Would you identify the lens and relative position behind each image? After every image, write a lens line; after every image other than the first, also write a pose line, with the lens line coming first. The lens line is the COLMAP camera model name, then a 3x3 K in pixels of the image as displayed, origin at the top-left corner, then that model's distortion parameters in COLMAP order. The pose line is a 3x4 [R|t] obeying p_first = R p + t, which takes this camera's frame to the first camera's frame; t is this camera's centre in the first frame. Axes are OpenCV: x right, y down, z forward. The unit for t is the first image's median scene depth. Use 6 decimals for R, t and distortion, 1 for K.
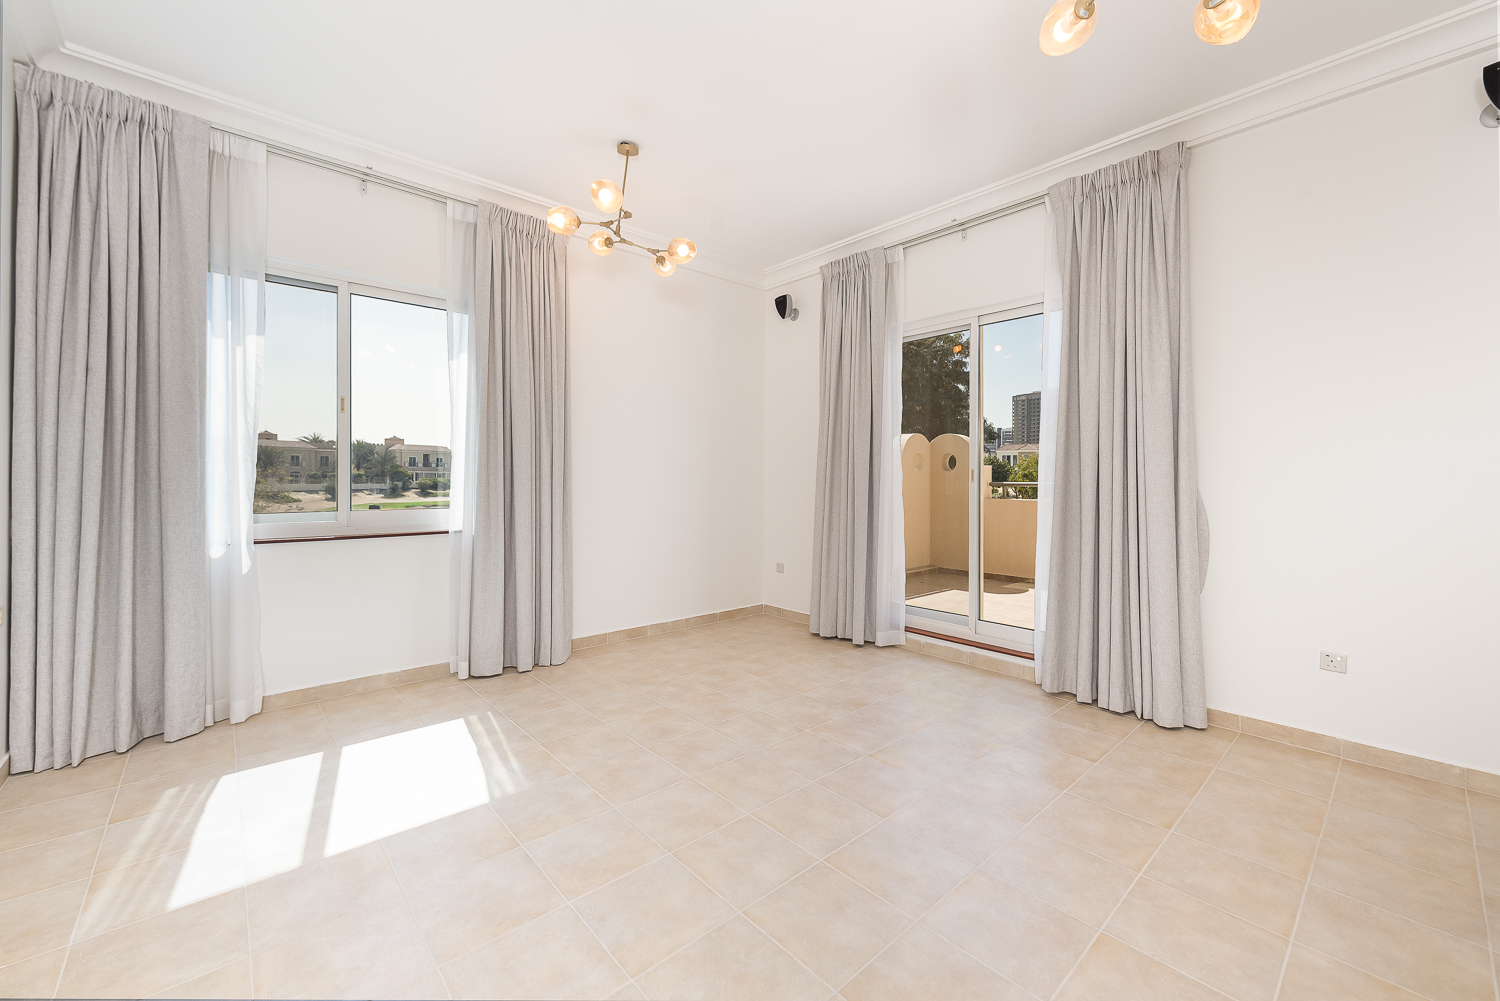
lens RADIAL K [[639.5, 0, 663.5], [0, 639.5, 478.2], [0, 0, 1]] dist [0.000227, -0.000043]
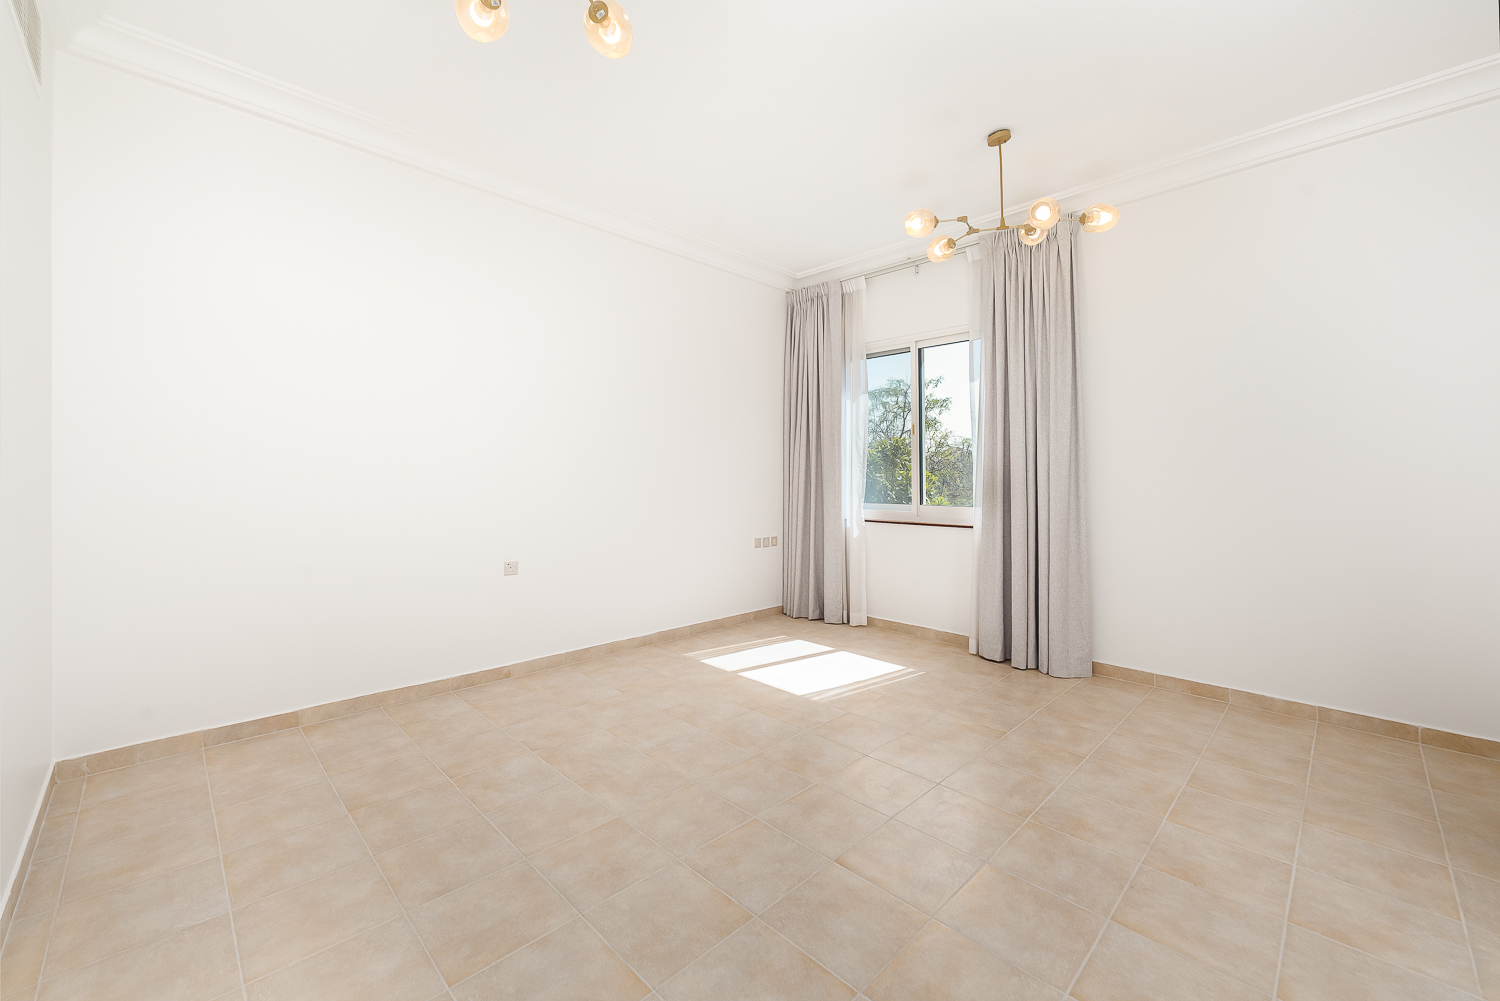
lens RADIAL K [[612.1, 0, 780.4], [0, 612.1, 484.4], [0, 0, 1]] dist [0.000216, -0.000043]
pose [[0.087526, 0.007711, -0.996132, 0.829533], [-0.005181, 0.999960, 0.007286, -0.000640], [0.996149, 0.004523, 0.087562, 0.592454]]
